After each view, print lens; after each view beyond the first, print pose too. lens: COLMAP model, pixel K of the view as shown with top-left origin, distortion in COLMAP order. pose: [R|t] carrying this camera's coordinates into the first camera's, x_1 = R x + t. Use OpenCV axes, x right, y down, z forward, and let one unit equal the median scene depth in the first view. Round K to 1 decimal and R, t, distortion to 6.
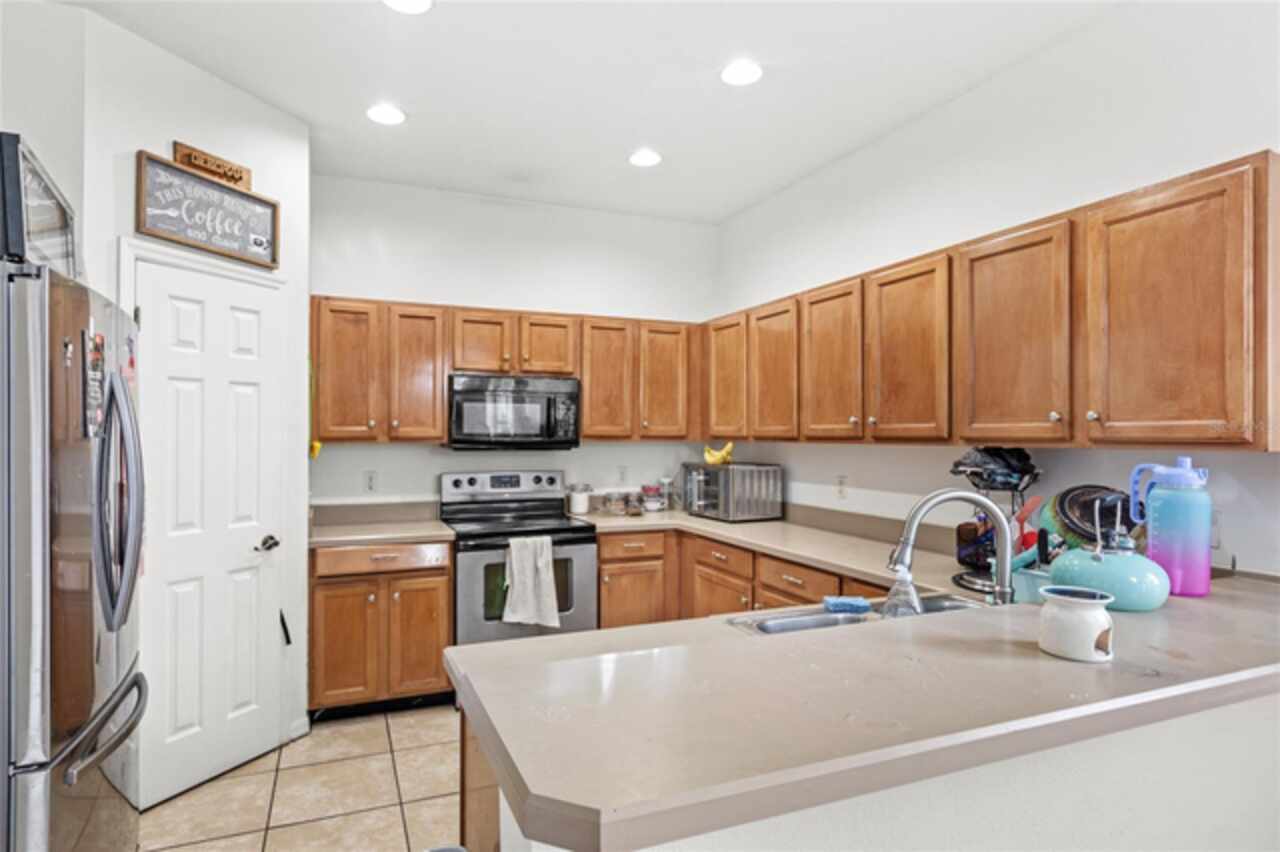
lens RADIAL K [[671.2, 0, 616.7], [0, 671.2, 426.8], [0, 0, 1]] dist [-0.015225, 0.000160]
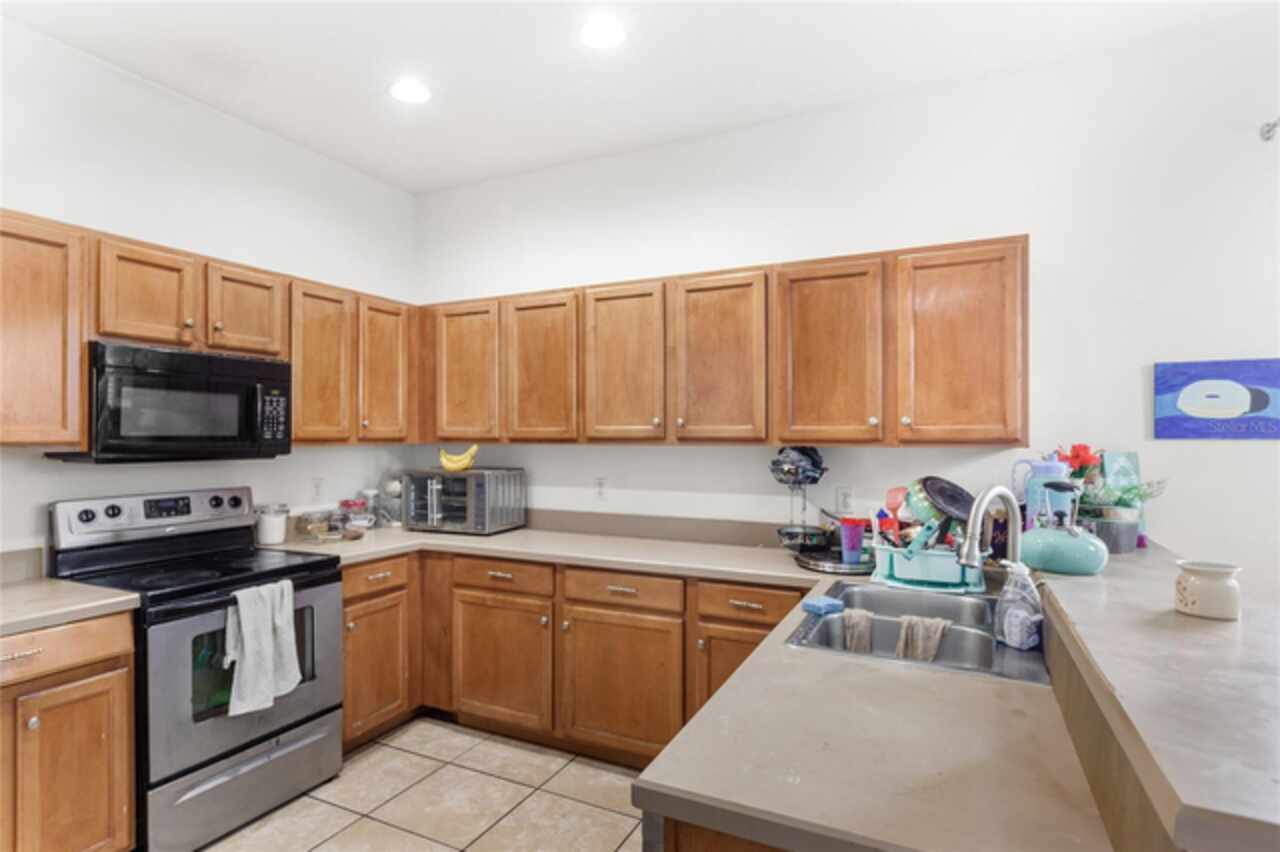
lens RADIAL K [[671.2, 0, 627.5], [0, 671.2, 429.4], [0, 0, 1]] dist [-0.015225, 0.000160]
pose [[0.758215, 0.002781, 0.651998, -0.283644], [-0.004850, 0.999987, 0.001375, 0.000659], [-0.651986, -0.004205, 0.758219, 0.222216]]
